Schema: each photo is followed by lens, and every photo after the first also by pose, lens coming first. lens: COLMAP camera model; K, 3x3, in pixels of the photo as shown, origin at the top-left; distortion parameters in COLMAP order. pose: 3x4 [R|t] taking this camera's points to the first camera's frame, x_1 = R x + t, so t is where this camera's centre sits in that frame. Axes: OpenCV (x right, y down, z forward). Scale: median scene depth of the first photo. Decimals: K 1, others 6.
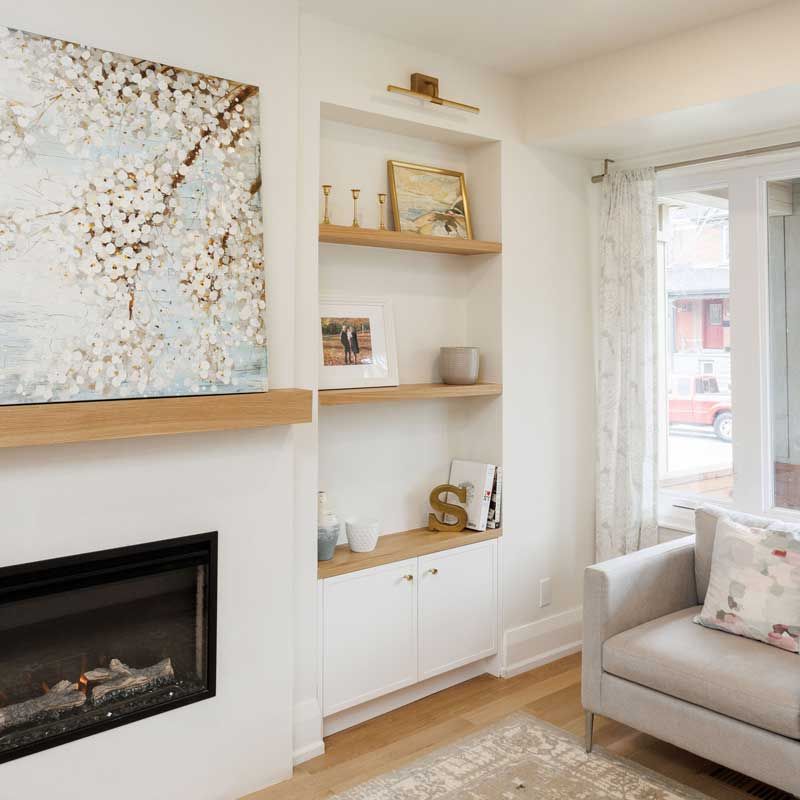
lens RADIAL K [[851.5, 0, 426.3], [0, 851.5, 296.1], [0, 0, 1]] dist [0.003787, 0.000000]
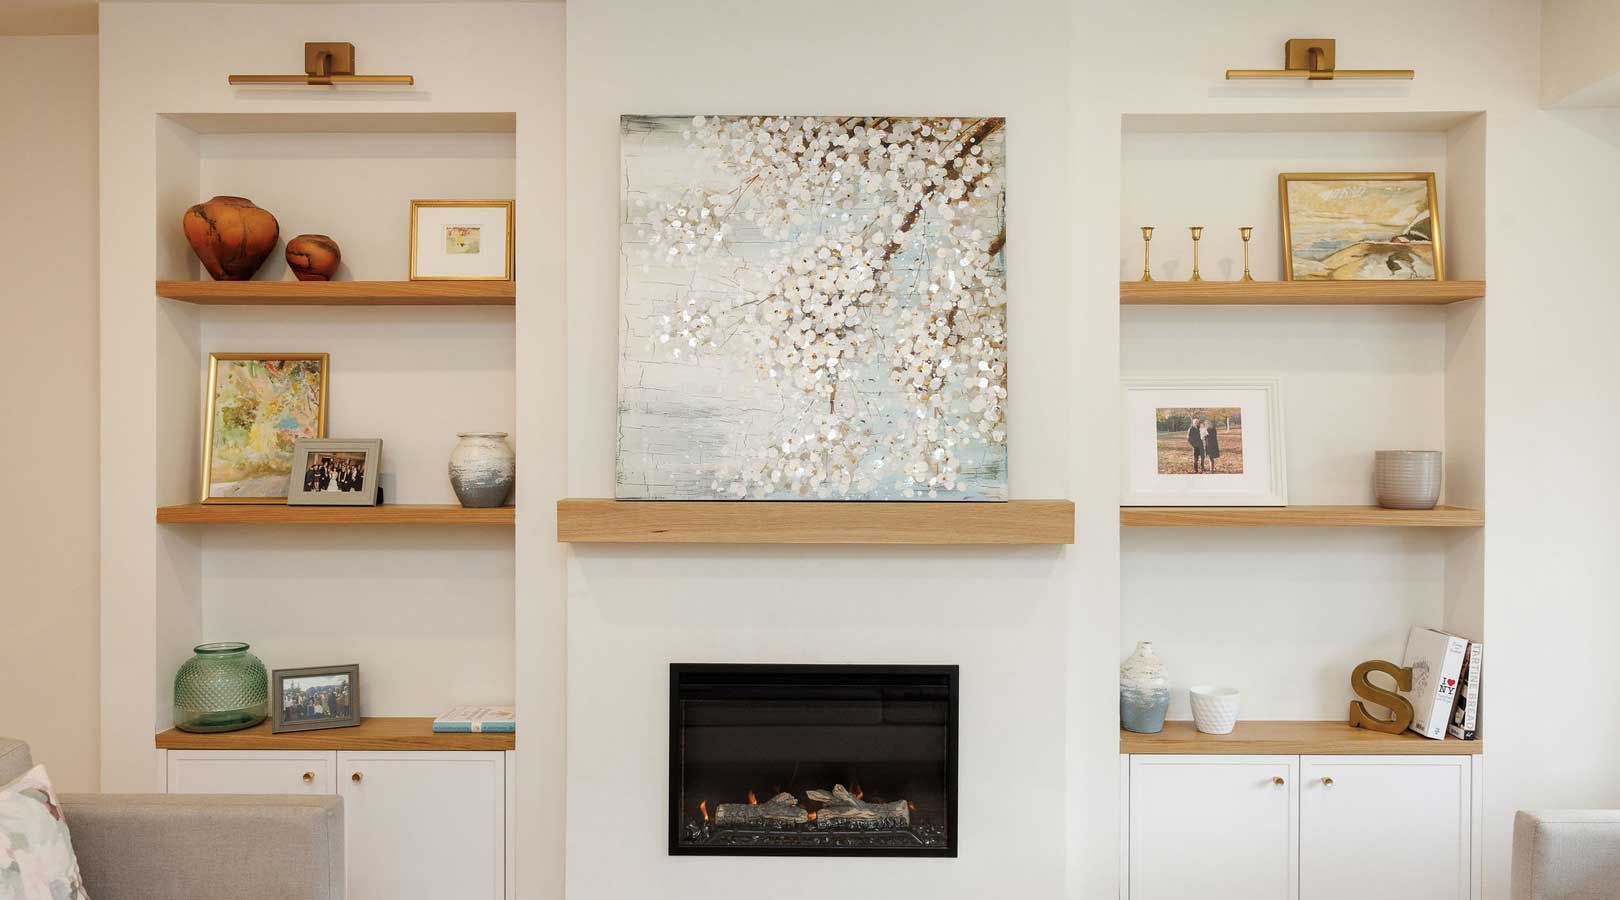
lens RADIAL K [[1259.5, 0, 805.5], [0, 1259.5, 450.6], [0, 0, 1]] dist [0.006276, 0.007907]
pose [[0.739102, 0.005762, -0.673569, 0.435561], [0.030270, 0.998669, 0.041758, 0.008329], [0.672913, -0.051253, 0.737944, -0.003812]]
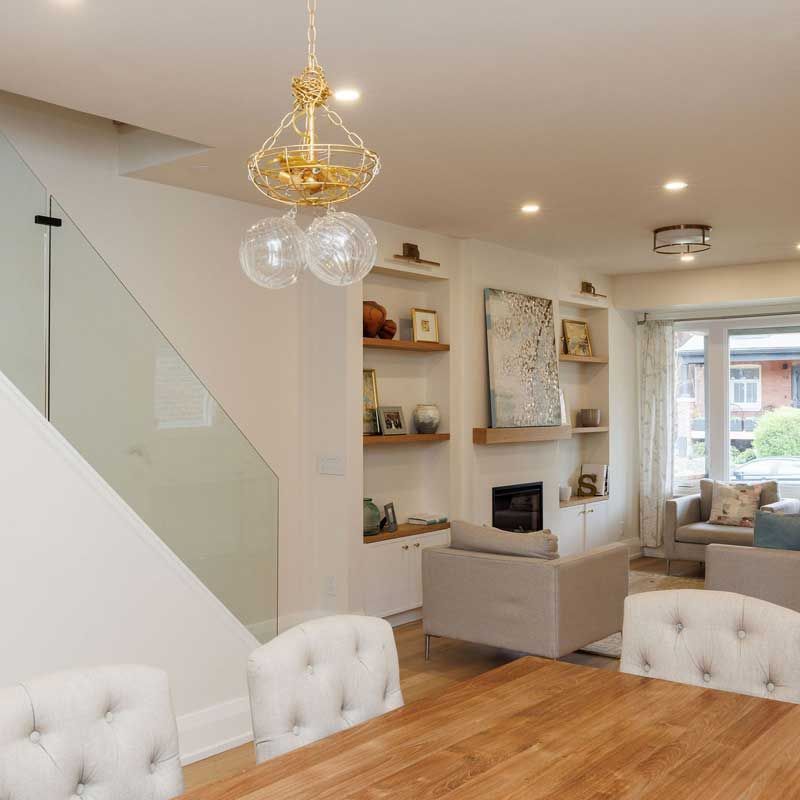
lens RADIAL K [[938.5, 0, 399.2], [0, 938.5, 405.7], [0, 0, 1]] dist [-0.026215, 0.000000]
pose [[0.984721, -0.005143, 0.174064, -1.037129], [-0.002552, 0.999030, 0.043950, -0.059692], [-0.174121, -0.043723, 0.983753, -1.477398]]
